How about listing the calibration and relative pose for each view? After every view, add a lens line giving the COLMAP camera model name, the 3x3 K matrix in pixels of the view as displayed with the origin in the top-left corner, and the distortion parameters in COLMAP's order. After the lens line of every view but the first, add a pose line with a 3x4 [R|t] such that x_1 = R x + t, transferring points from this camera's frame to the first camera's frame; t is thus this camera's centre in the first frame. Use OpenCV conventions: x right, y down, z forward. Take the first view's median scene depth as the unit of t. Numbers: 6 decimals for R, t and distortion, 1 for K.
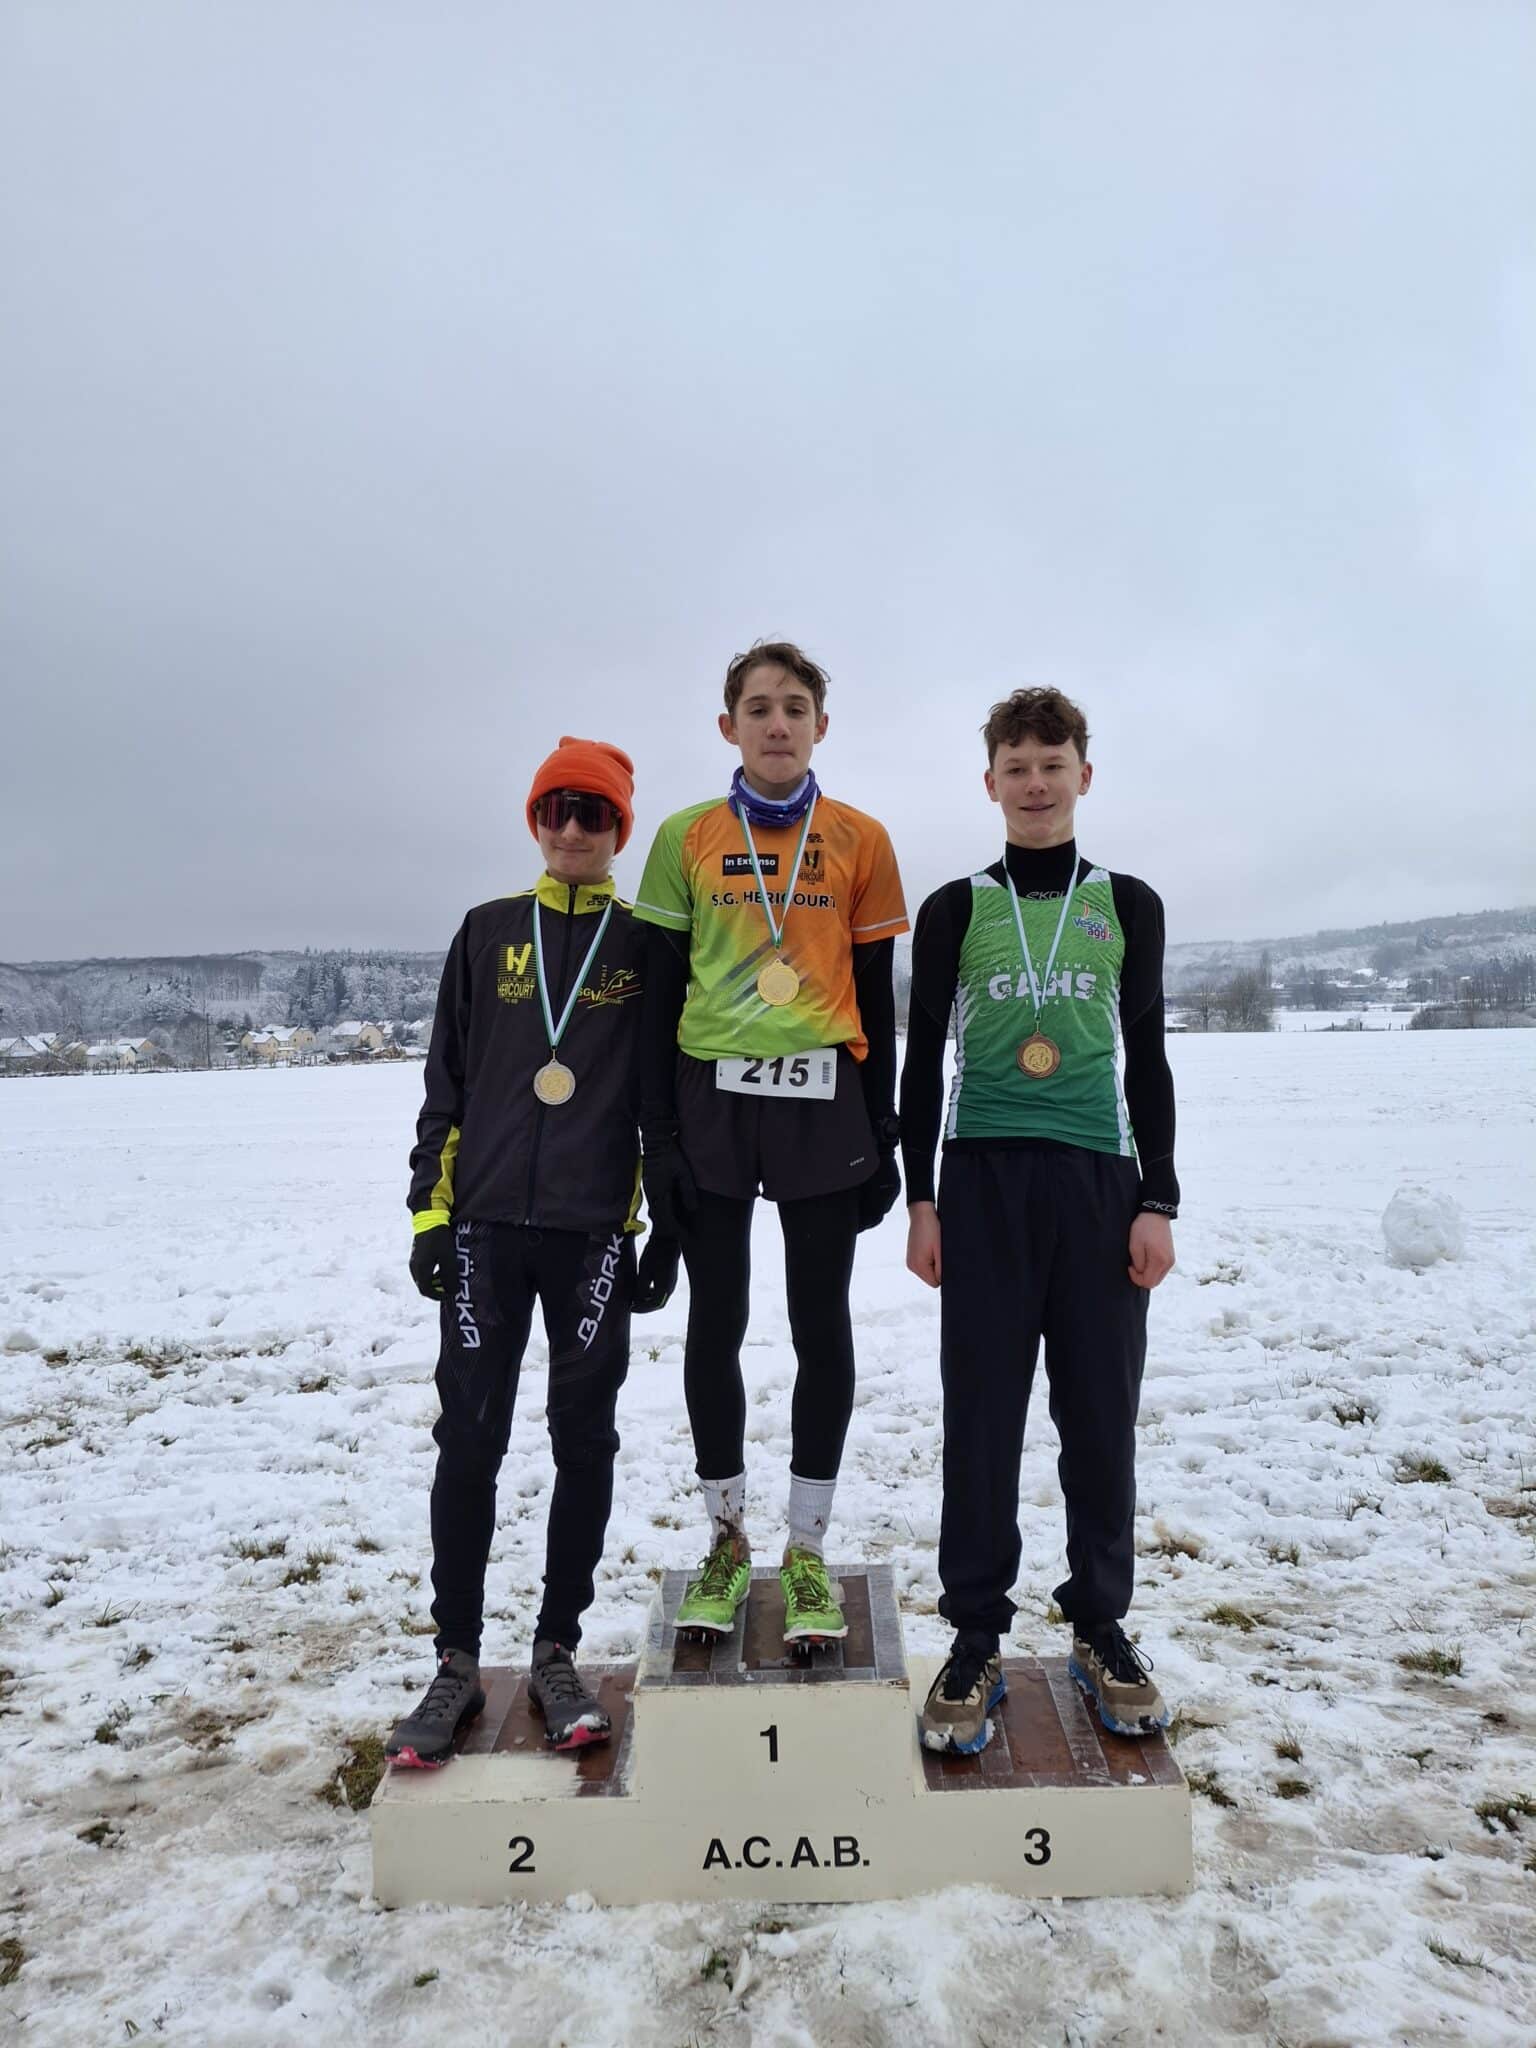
lens RADIAL K [[1527.4, 0, 750.2], [0, 1527.4, 1016.4], [0, 0, 1]] dist [0.044693, -0.056706]
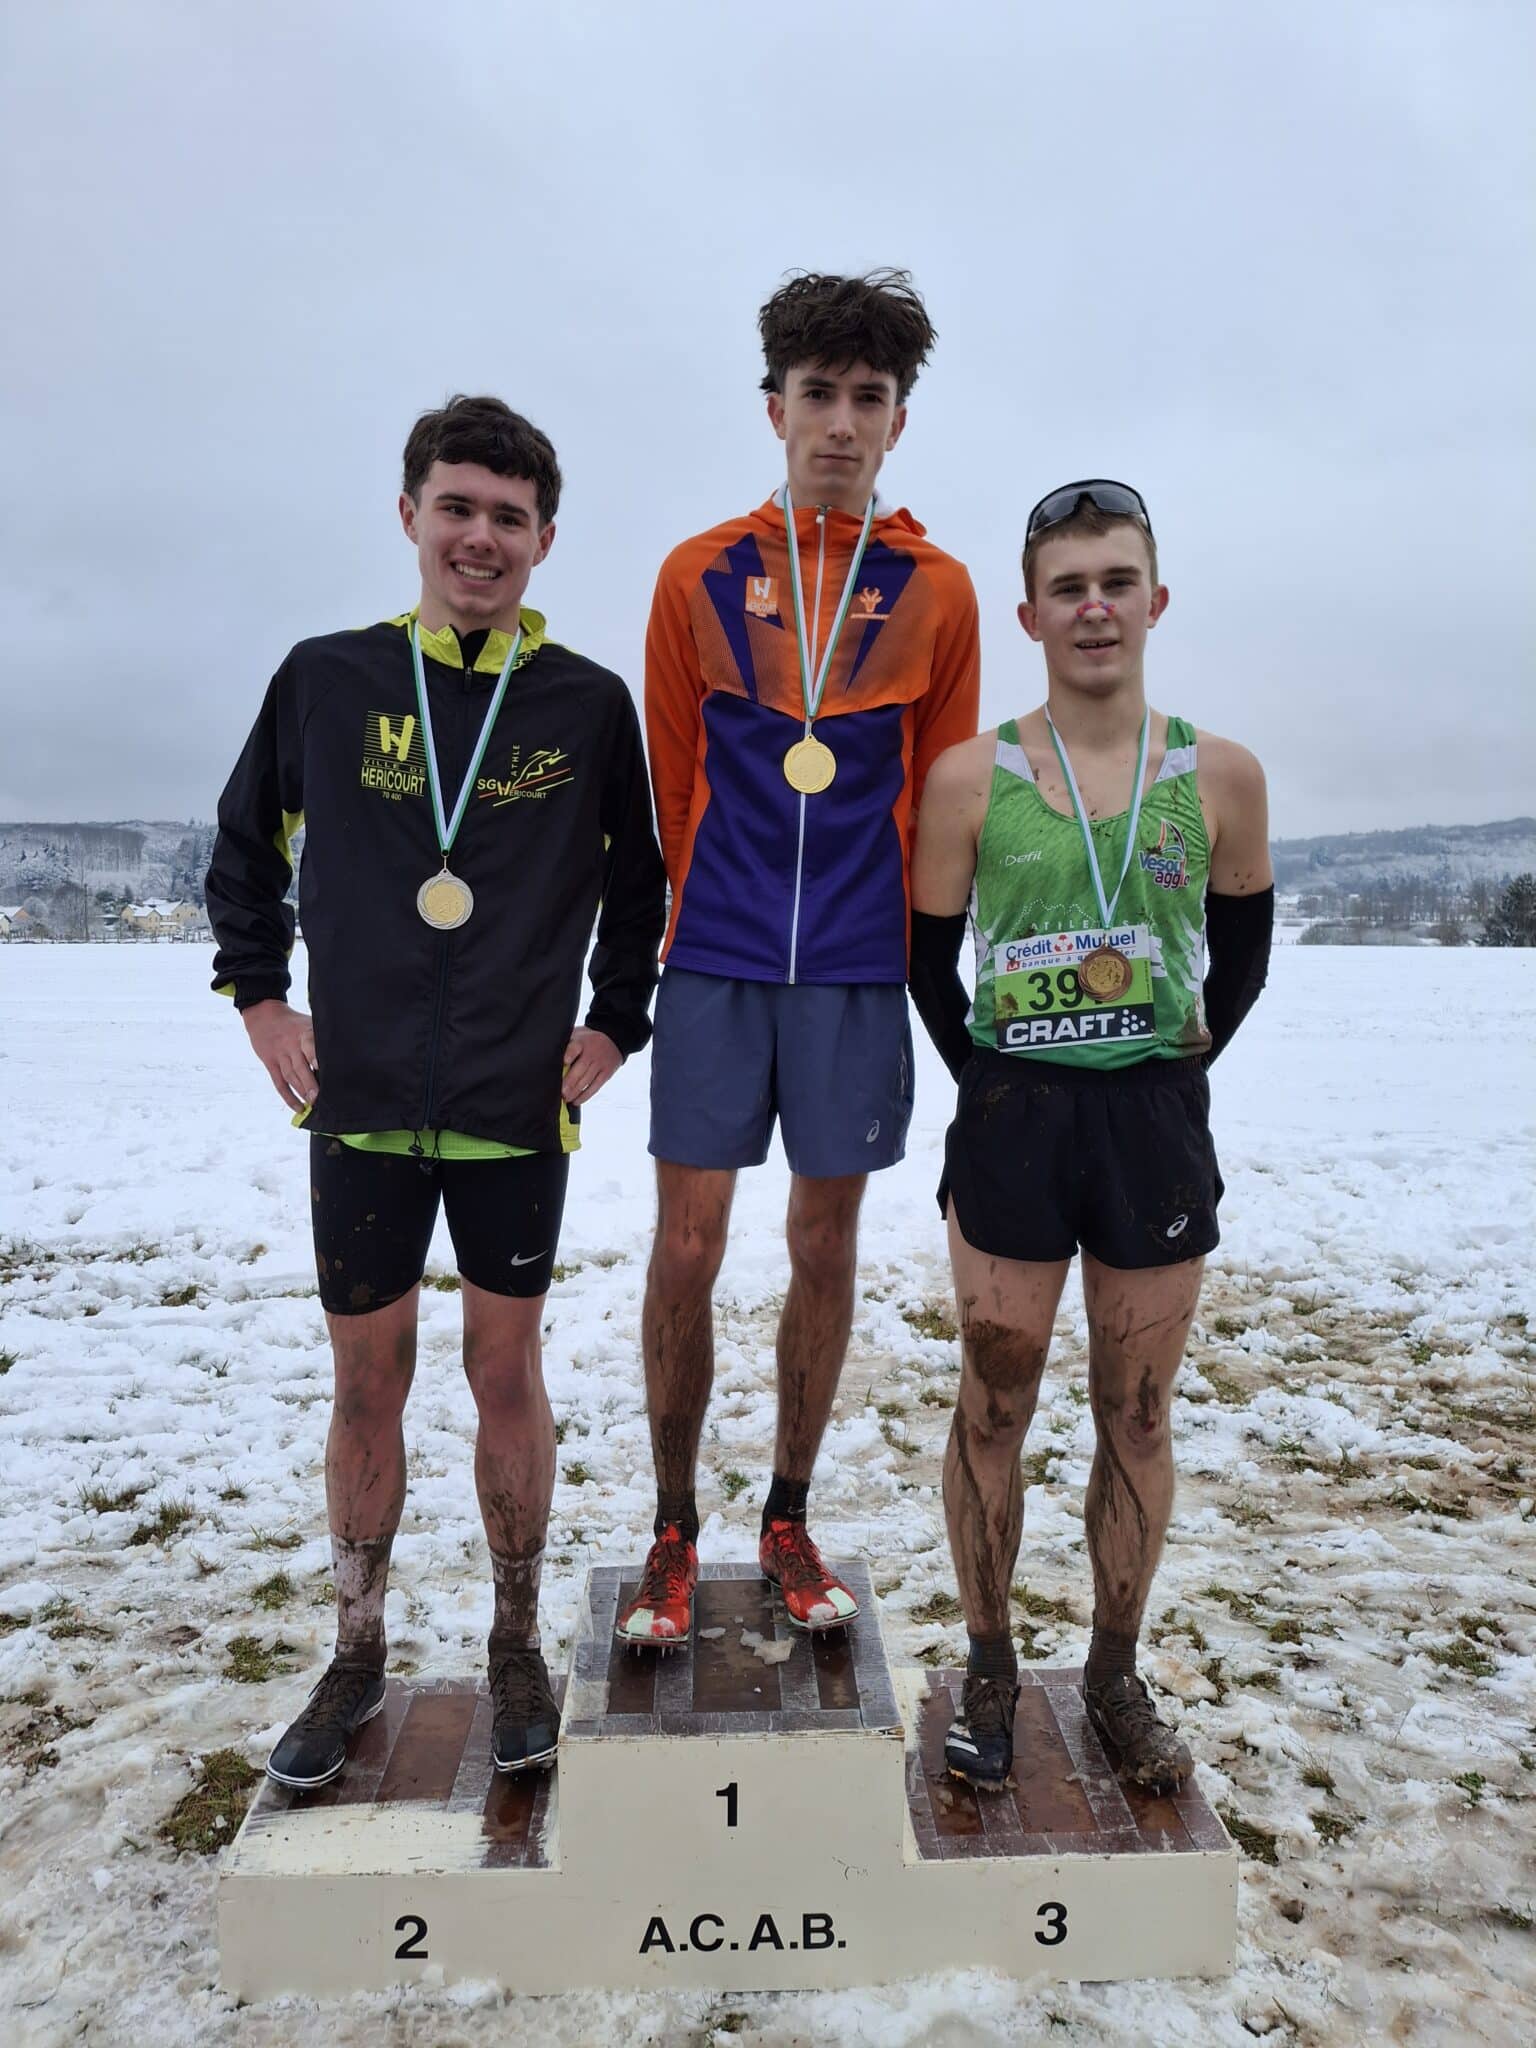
lens RADIAL K [[1527.4, 0, 763.0], [0, 1527.4, 1060.0], [0, 0, 1]] dist [0.044693, -0.056706]
pose [[0.996680, 0.029395, 0.075930, -0.034545], [-0.036629, 0.994735, 0.095712, 0.008688], [-0.072717, -0.098175, 0.992509, 0.203219]]
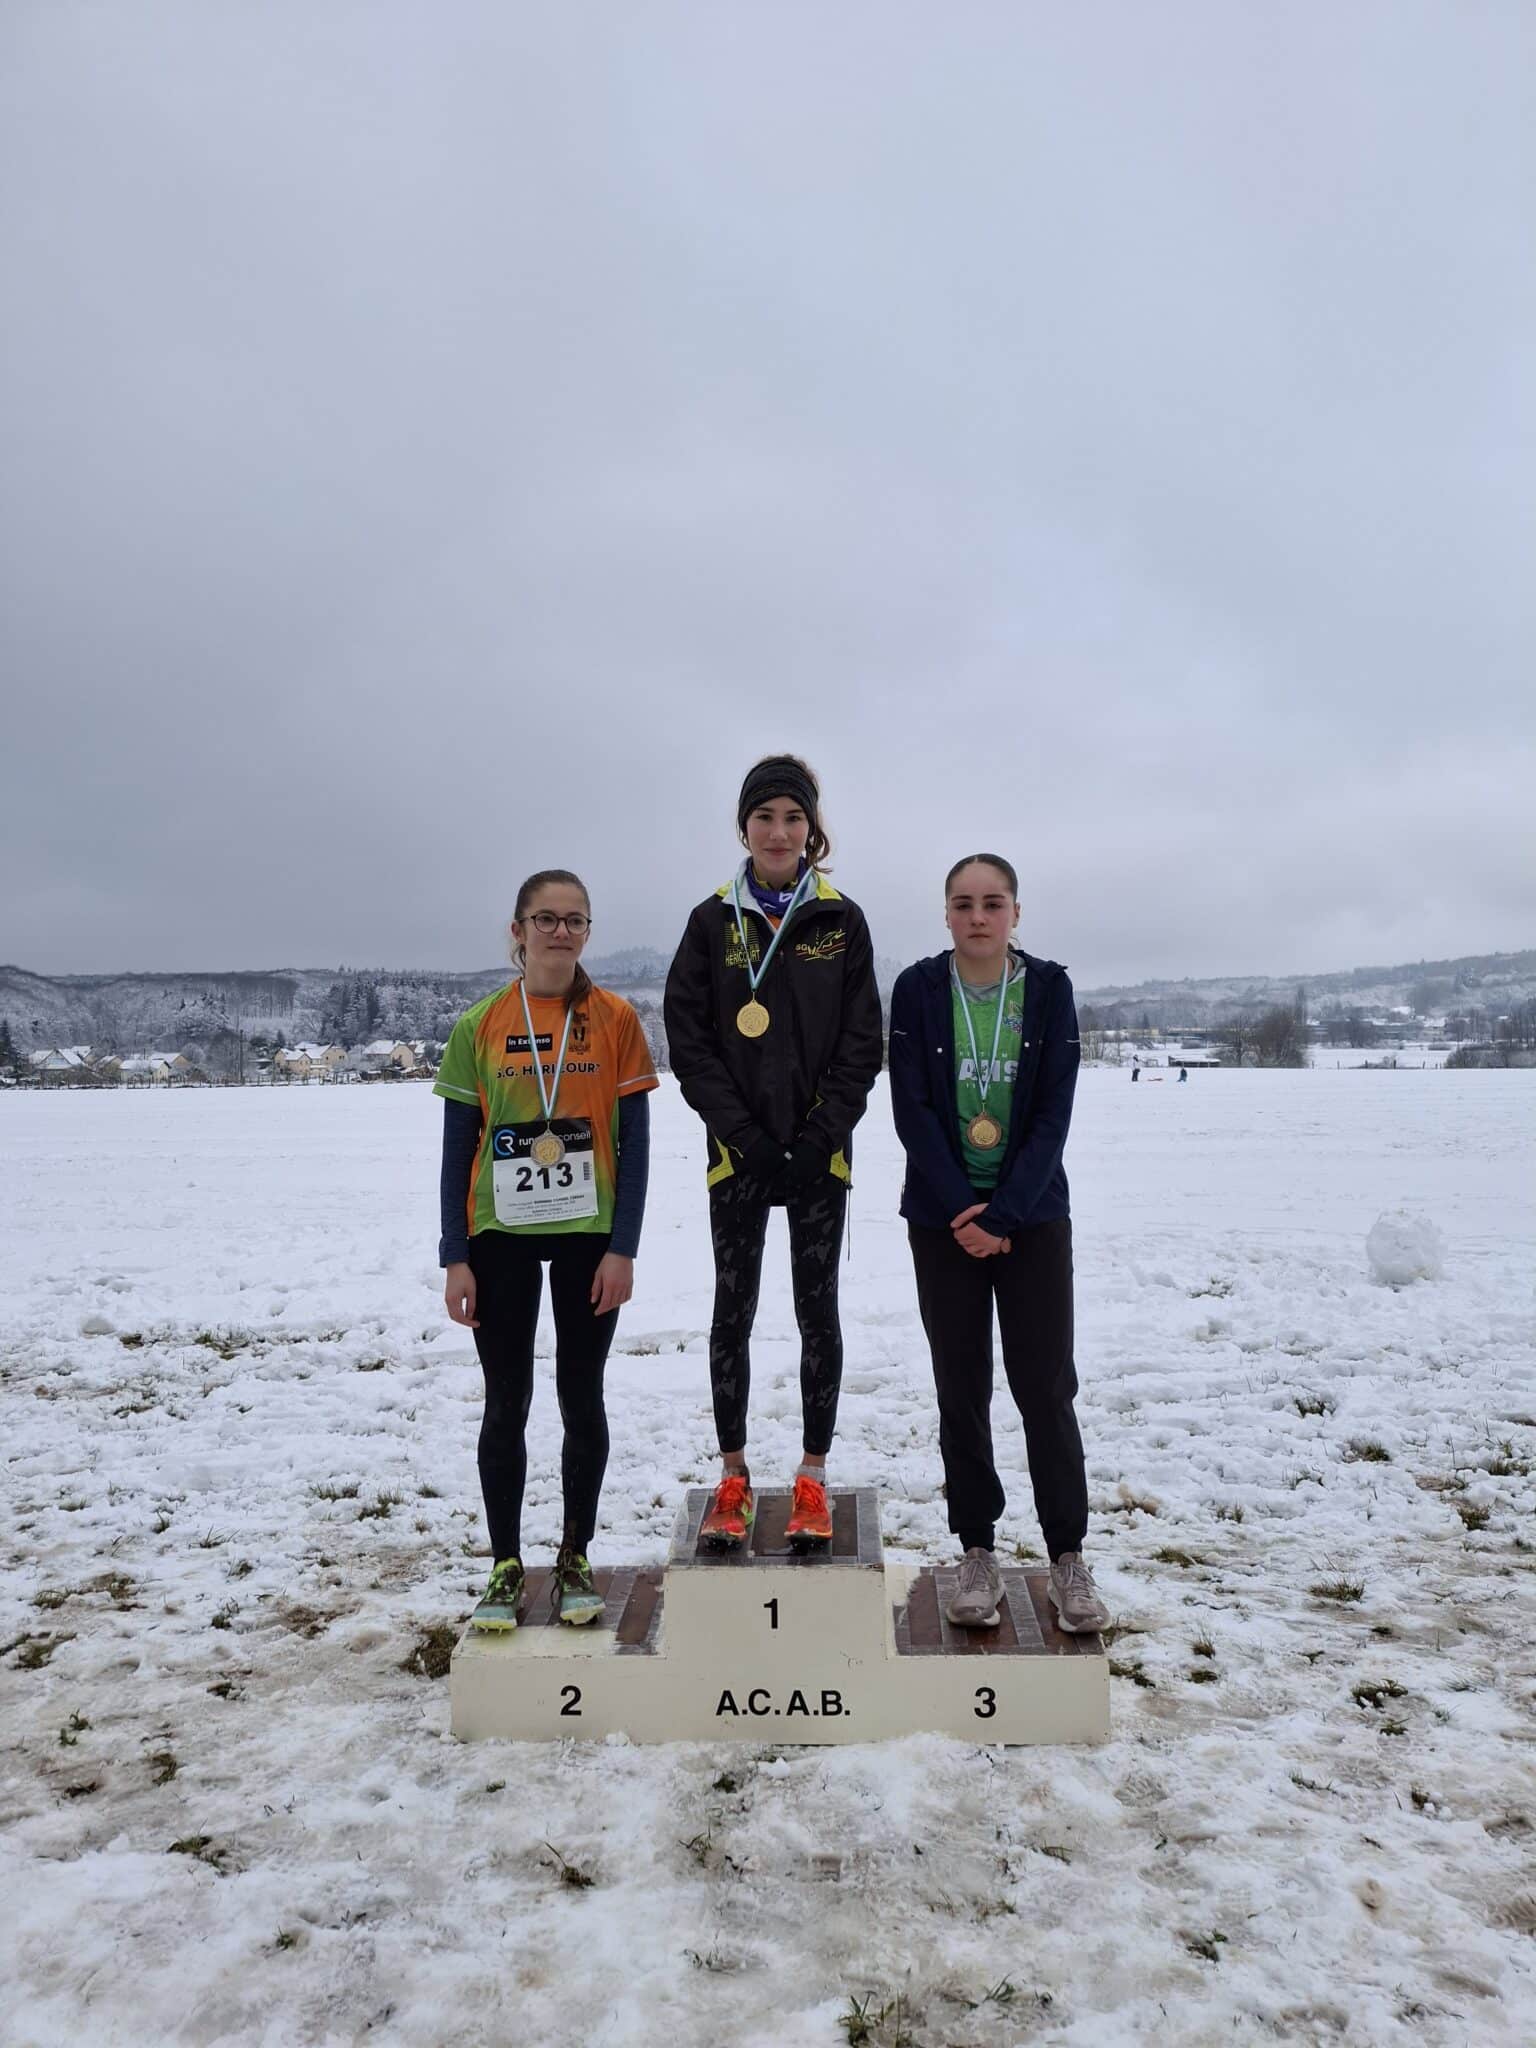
lens RADIAL K [[1527.4, 0, 757.0], [0, 1527.4, 976.7], [0, 0, 1]] dist [0.044693, -0.056706]
pose [[0.999713, 0.017595, -0.016257, 0.009997], [-0.018276, 0.998918, -0.042757, 0.008362], [0.015488, 0.043042, 0.998953, -0.224327]]
